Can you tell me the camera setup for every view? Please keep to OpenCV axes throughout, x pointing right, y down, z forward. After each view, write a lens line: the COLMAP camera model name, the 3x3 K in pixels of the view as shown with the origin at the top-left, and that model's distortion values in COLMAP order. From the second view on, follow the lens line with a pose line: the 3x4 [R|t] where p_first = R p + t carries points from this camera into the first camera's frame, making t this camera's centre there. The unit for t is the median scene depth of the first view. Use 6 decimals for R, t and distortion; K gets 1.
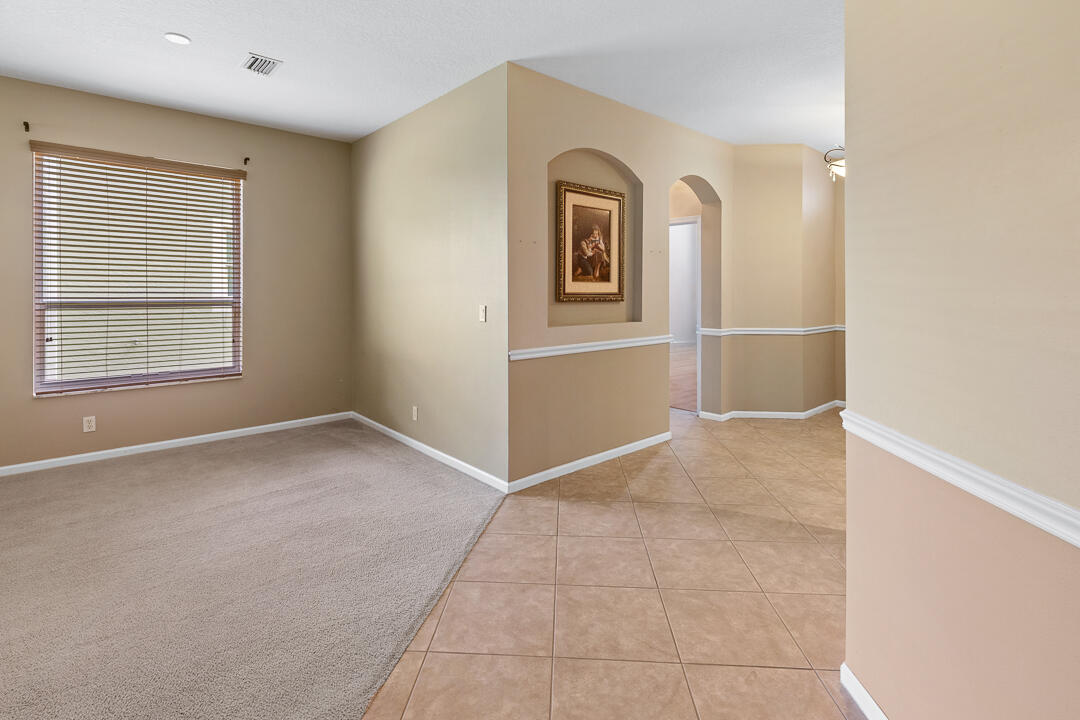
lens RADIAL K [[505.4, 0, 537.1], [0, 505.4, 293.0], [0, 0, 1]] dist [0.003983, 0.000173]
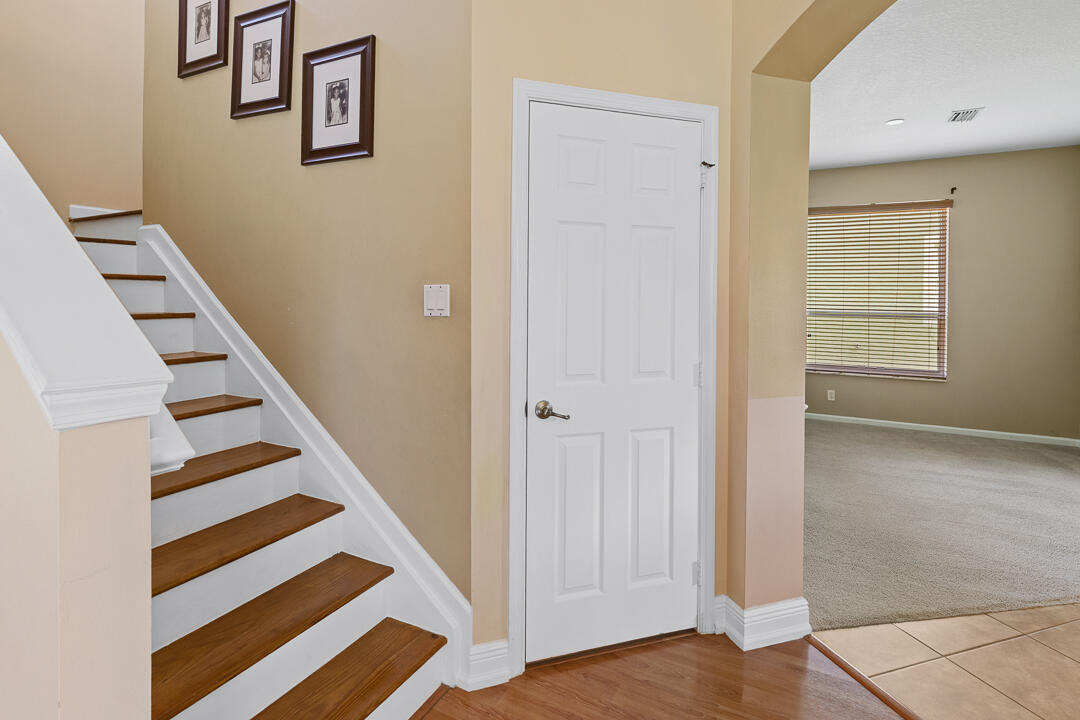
lens RADIAL K [[509.6, 0, 550.4], [0, 509.6, 299.7], [0, 0, 1]] dist [0.008114, -0.002359]
pose [[0.357134, 0.003493, -0.934046, 0.205244], [-0.015719, 0.999874, -0.002271, -0.000907], [0.933921, 0.015493, 0.357144, -0.289825]]
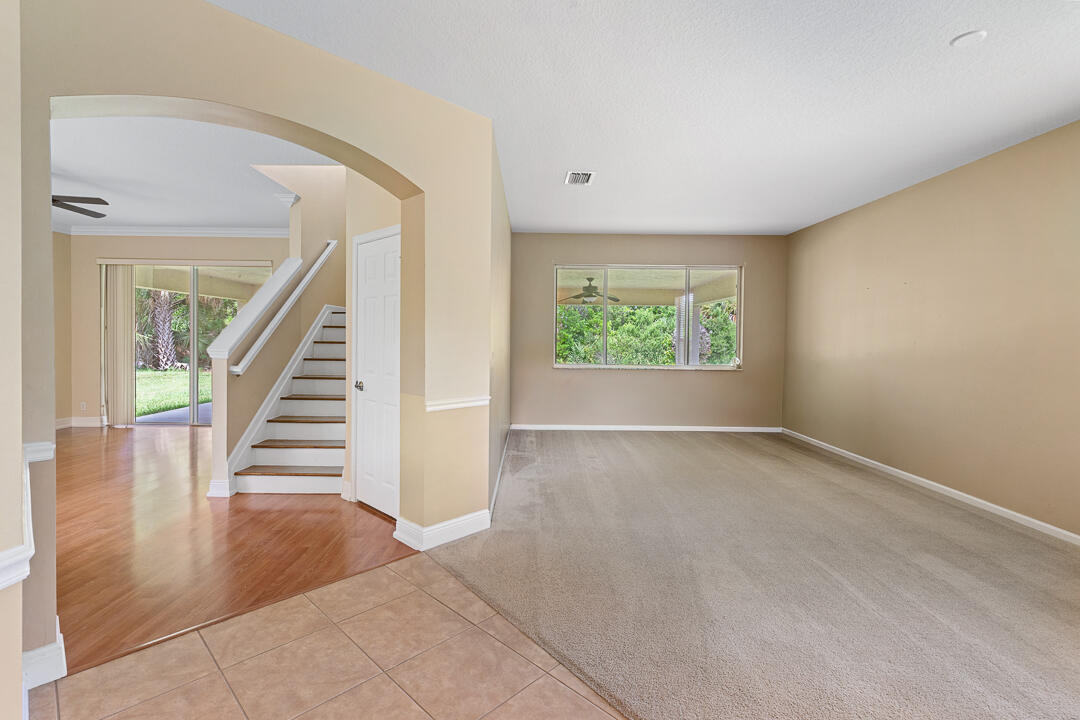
lens RADIAL K [[509.6, 0, 540.2], [0, 509.6, 350.5], [0, 0, 1]] dist [0.008114, -0.002359]
pose [[-0.662178, 0.011787, -0.749253, 0.283630], [-0.016063, 0.999423, 0.029918, -0.008371], [0.749174, 0.031846, -0.661607, 0.789759]]
